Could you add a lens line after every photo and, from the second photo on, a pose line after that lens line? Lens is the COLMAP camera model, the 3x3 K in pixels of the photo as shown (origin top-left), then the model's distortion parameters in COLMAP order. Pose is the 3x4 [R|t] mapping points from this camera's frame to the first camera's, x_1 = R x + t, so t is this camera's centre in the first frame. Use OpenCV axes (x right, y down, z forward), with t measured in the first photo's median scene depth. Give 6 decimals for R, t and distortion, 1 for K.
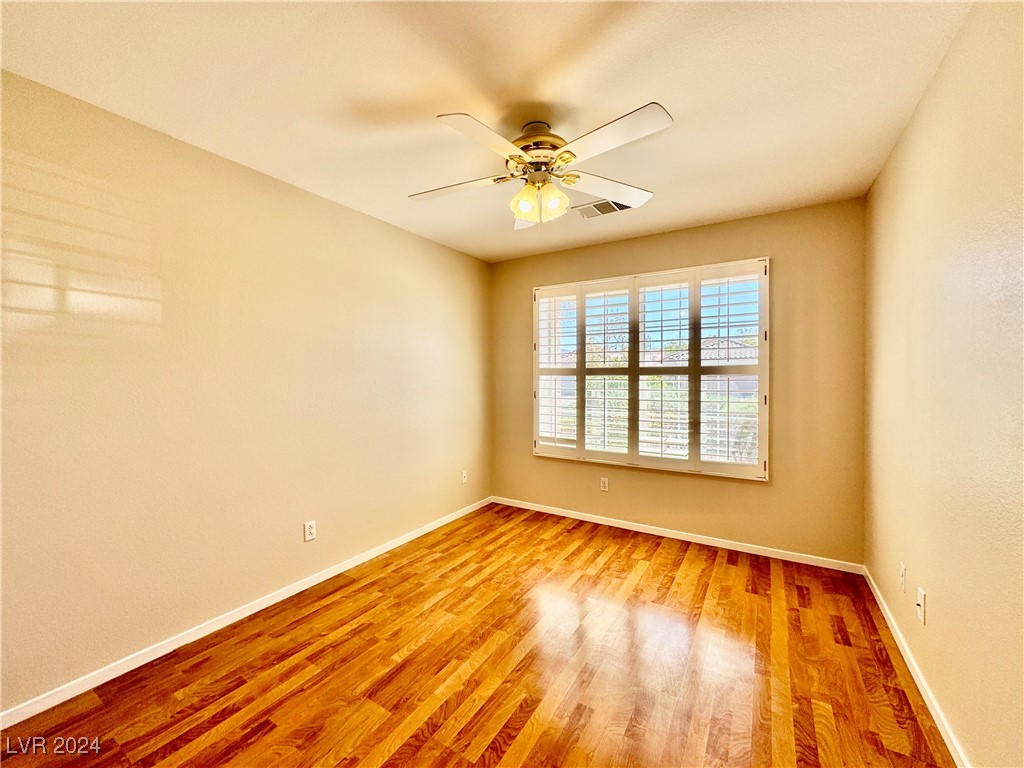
lens RADIAL K [[409.0, 0, 510.8], [0, 409.0, 382.6], [0, 0, 1]] dist [-0.002569, 0.000272]
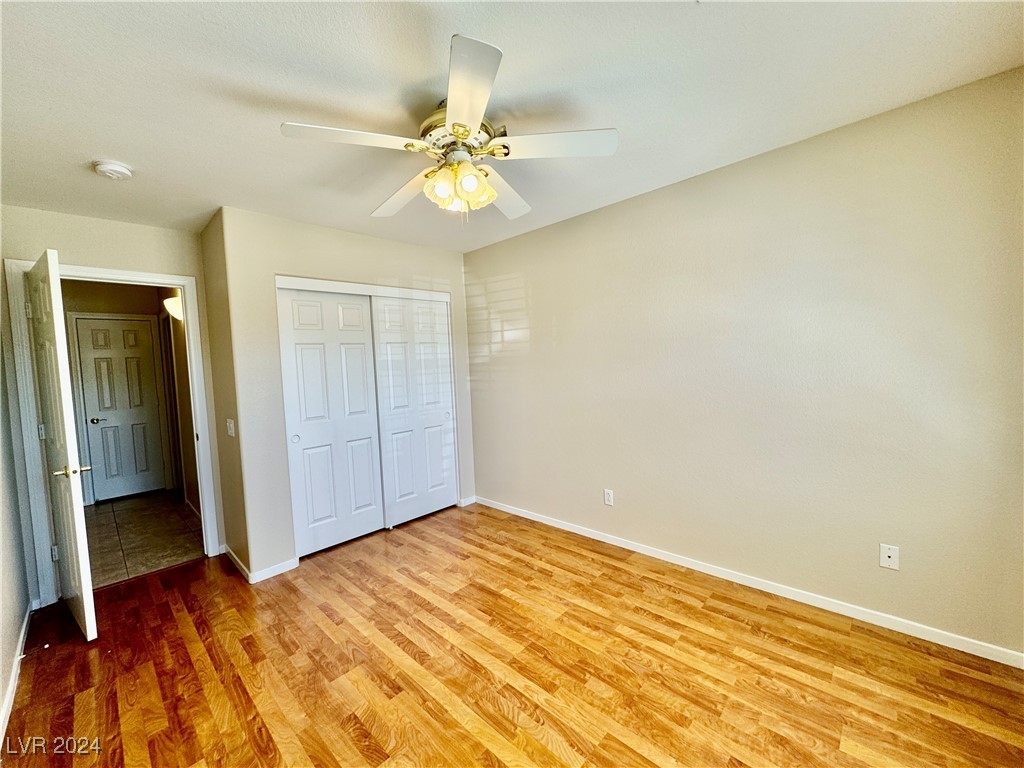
lens RADIAL K [[409.0, 0, 510.8], [0, 409.0, 382.6], [0, 0, 1]] dist [-0.002569, 0.000272]
pose [[-0.199664, 0.064022, -0.977771, 0.874127], [0.031330, 0.997770, 0.058934, -0.063064], [0.979363, -0.018867, -0.201225, 1.185750]]
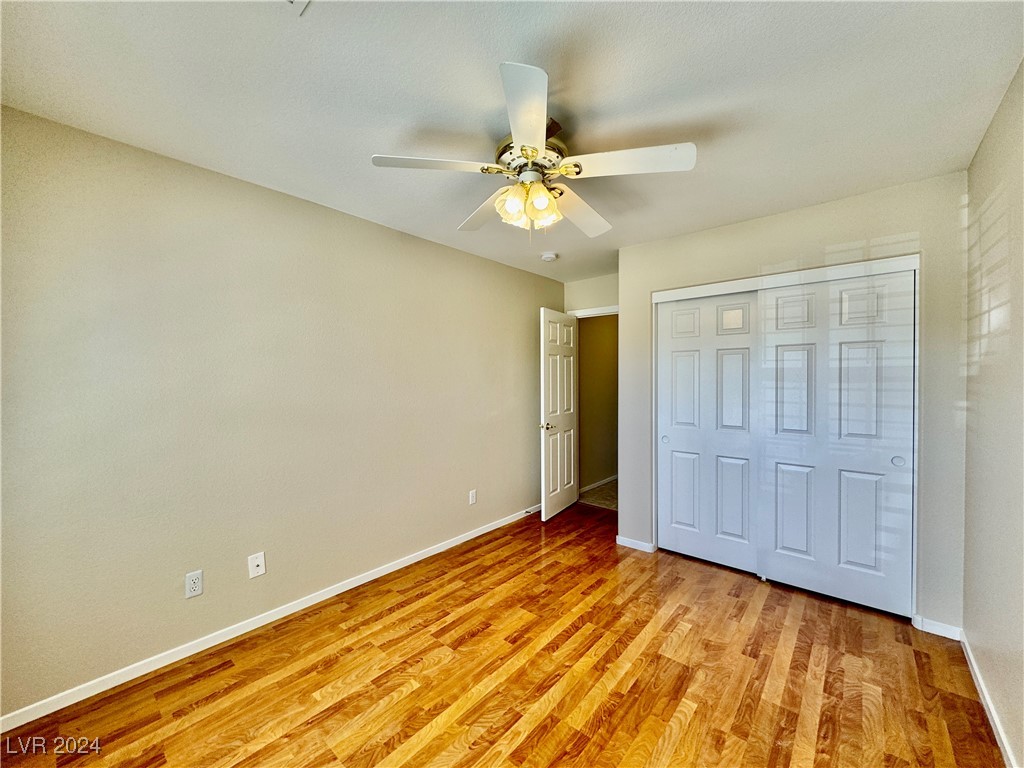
lens RADIAL K [[409.0, 0, 510.8], [0, 409.0, 382.6], [0, 0, 1]] dist [-0.002569, 0.000272]
pose [[-0.988690, 0.006153, 0.149850, -0.021148], [0.009873, 0.999661, 0.024095, -0.064964], [-0.149651, 0.025302, -0.988415, 1.781608]]
